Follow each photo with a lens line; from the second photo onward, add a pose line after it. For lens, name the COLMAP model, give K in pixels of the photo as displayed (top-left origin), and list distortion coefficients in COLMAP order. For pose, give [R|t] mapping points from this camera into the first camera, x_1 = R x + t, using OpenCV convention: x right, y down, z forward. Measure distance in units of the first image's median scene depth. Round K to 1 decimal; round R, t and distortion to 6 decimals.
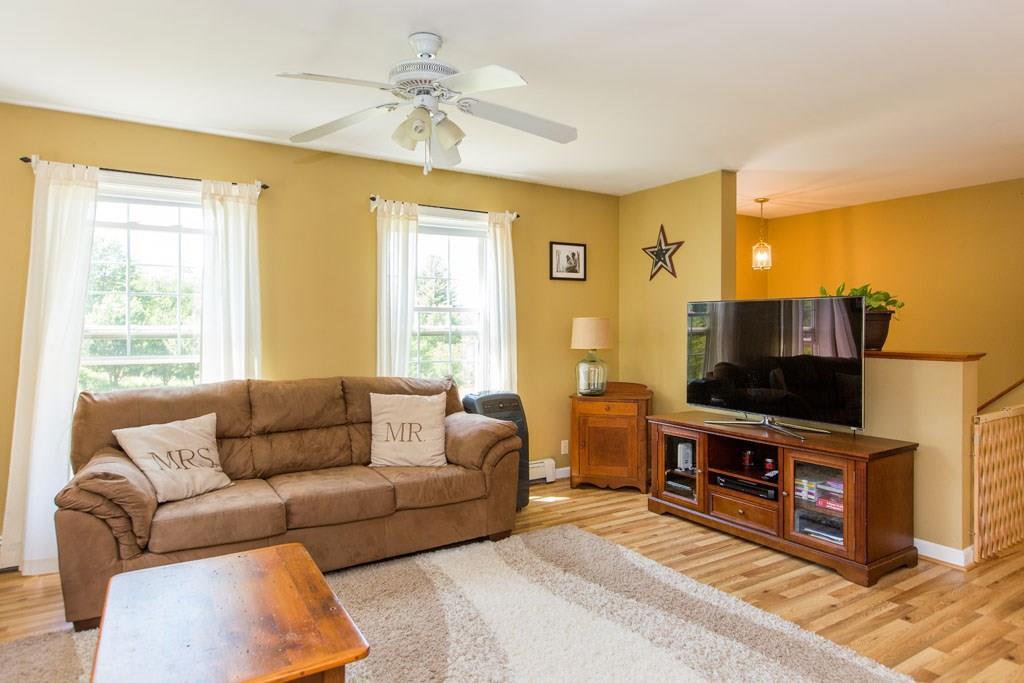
lens RADIAL K [[611.8, 0, 512.0], [0, 611.8, 341.5], [0, 0, 1]] dist [-0.000760, -0.000856]
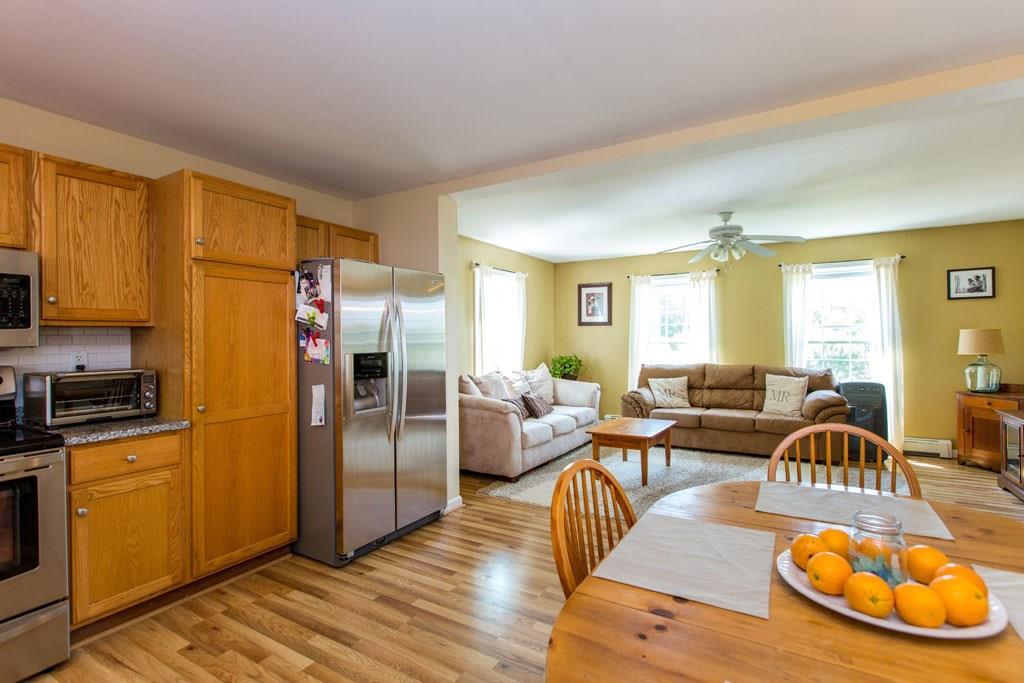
lens RADIAL K [[492.0, 0, 512.0], [0, 492.0, 341.5], [0, 0, 1]] dist [0.000005, -0.000013]
pose [[0.451365, 0.004800, -0.892327, 0.693742], [-0.013363, 0.999910, -0.001381, -0.000569], [0.892239, 0.012548, 0.451388, -0.333824]]
